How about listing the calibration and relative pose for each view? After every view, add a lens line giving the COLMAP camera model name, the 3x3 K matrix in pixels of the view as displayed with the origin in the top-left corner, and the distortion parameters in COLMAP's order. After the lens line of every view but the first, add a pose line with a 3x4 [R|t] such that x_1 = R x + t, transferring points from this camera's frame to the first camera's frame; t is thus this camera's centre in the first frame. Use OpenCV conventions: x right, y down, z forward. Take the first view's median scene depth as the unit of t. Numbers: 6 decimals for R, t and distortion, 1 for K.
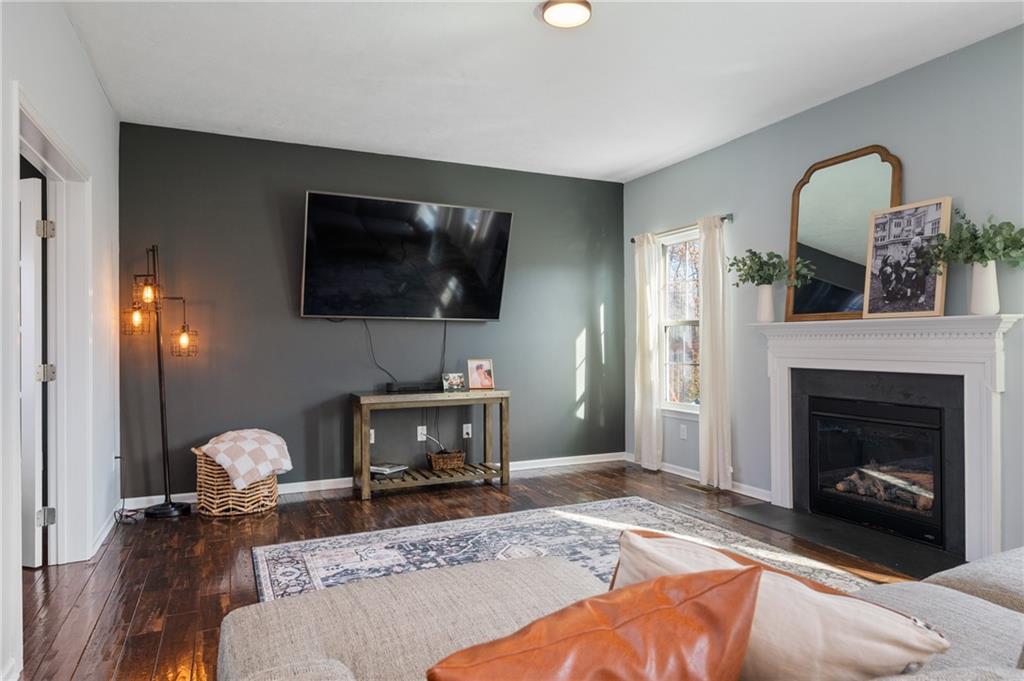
lens RADIAL K [[617.5, 0, 512.0], [0, 617.5, 340.0], [0, 0, 1]] dist [-0.007066, -0.000735]
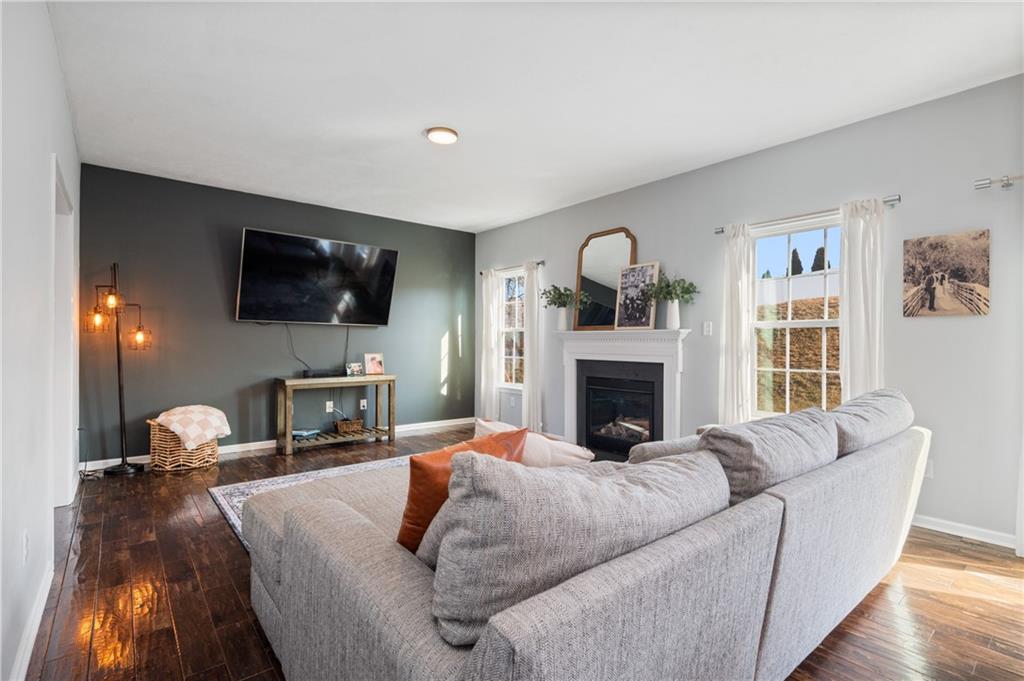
lens RADIAL K [[481.0, 0, 511.4], [0, 481.0, 345.4], [0, 0, 1]] dist [0.002074, 0.000273]
pose [[0.966827, 0.008698, 0.255282, -0.035503], [-0.011463, 0.999891, 0.009344, -0.001209], [-0.255173, -0.011960, 0.966821, -0.177679]]
